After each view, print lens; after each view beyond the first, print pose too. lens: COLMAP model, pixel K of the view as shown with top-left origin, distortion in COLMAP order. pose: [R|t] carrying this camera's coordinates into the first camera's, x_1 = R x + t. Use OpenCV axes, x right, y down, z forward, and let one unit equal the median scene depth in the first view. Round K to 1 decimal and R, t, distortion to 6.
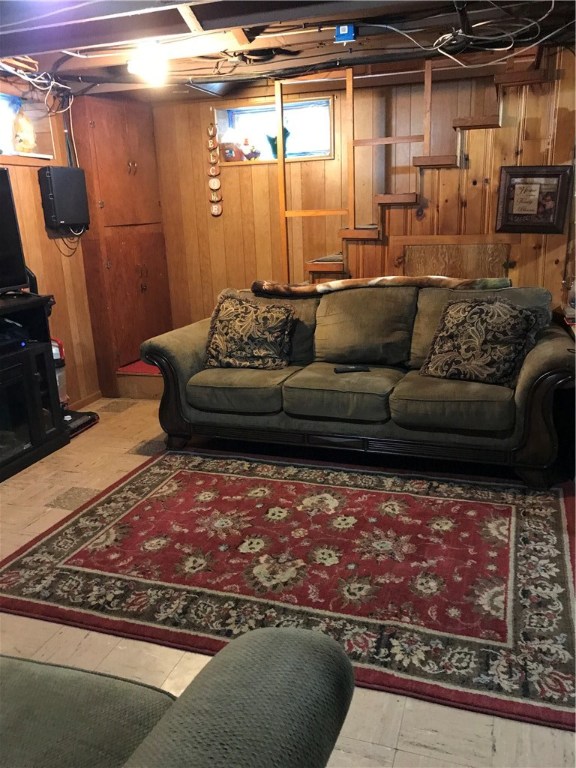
lens RADIAL K [[626.6, 0, 282.8], [0, 626.6, 378.6], [0, 0, 1]] dist [0.040778, -0.048377]
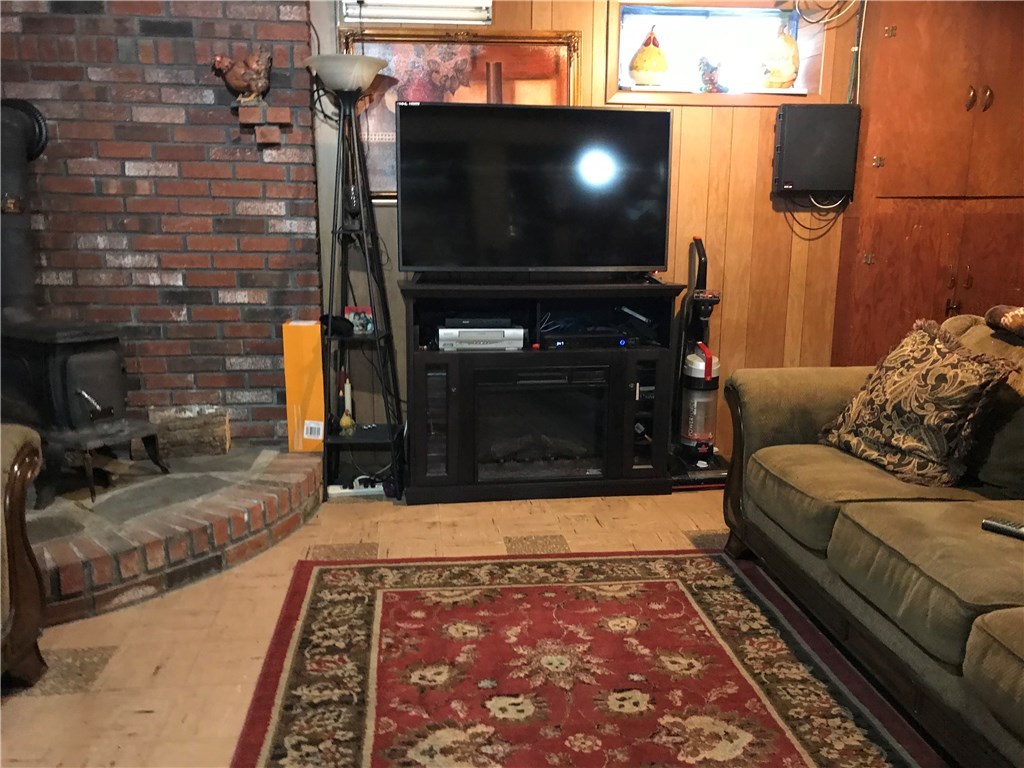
lens RADIAL K [[835.4, 0, 505.0], [0, 835.4, 391.9], [0, 0, 1]] dist [0.040778, -0.048377]
pose [[0.423348, 0.221278, -0.878529, 0.461226], [-0.252622, 0.960084, 0.120086, -0.089721], [0.870034, 0.171097, 0.462349, 0.464587]]
